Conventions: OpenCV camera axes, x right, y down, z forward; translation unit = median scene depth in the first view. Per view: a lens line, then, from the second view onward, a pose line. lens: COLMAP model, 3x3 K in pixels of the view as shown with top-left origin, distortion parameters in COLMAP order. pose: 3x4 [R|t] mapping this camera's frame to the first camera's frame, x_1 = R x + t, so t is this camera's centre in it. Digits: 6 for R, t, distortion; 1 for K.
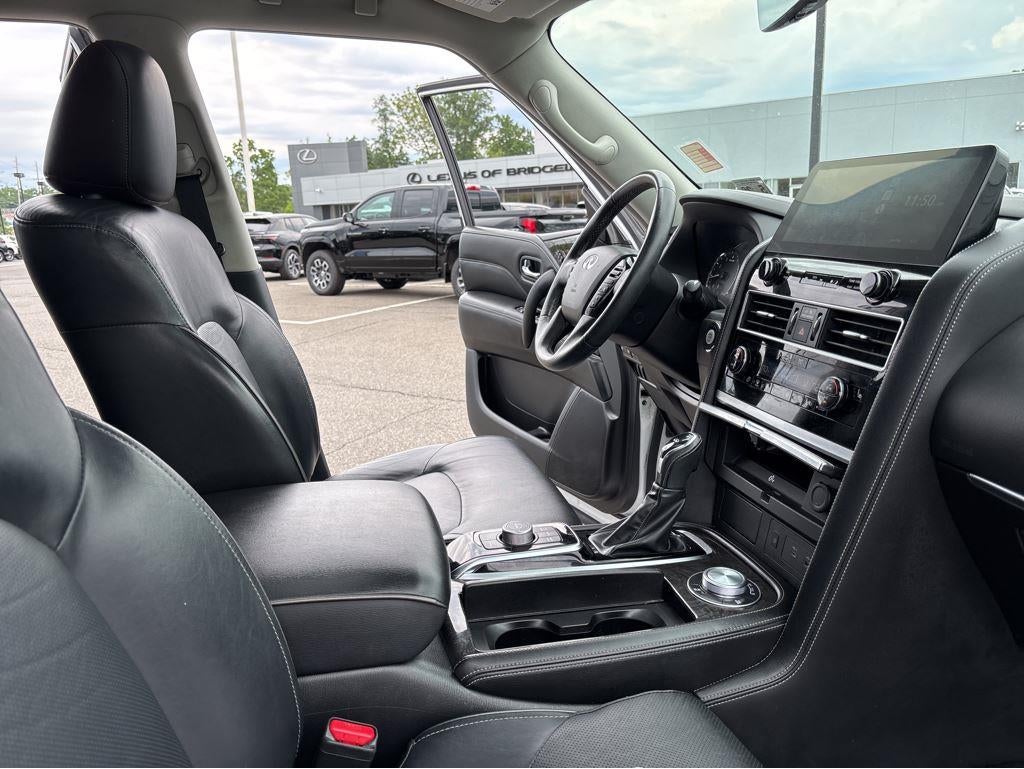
lens RADIAL K [[803.6, 0, 512.2], [0, 803.6, 439.0], [0, 0, 1]] dist [0.006501, -0.001703]
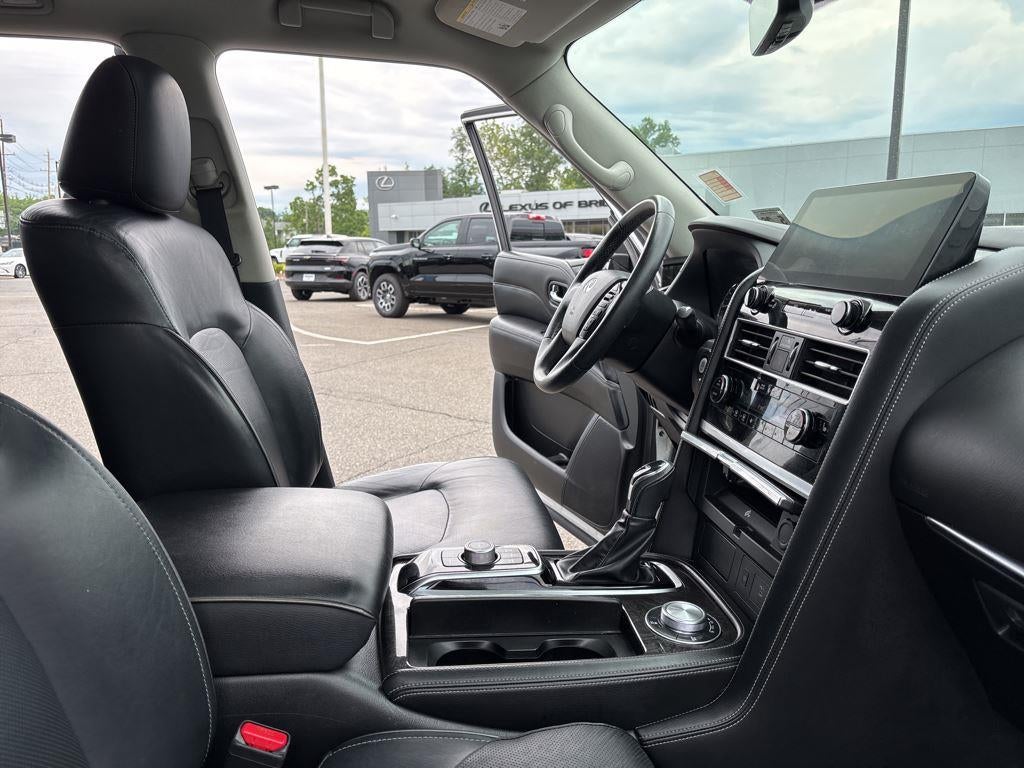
lens RADIAL K [[803.6, 0, 512.2], [0, 803.6, 439.0], [0, 0, 1]] dist [0.006501, -0.001703]
pose [[0.994667, 0.056075, -0.086562, 0.107036], [-0.059273, 0.997634, -0.034826, 0.009437], [0.084404, 0.039771, 0.995638, 0.015554]]
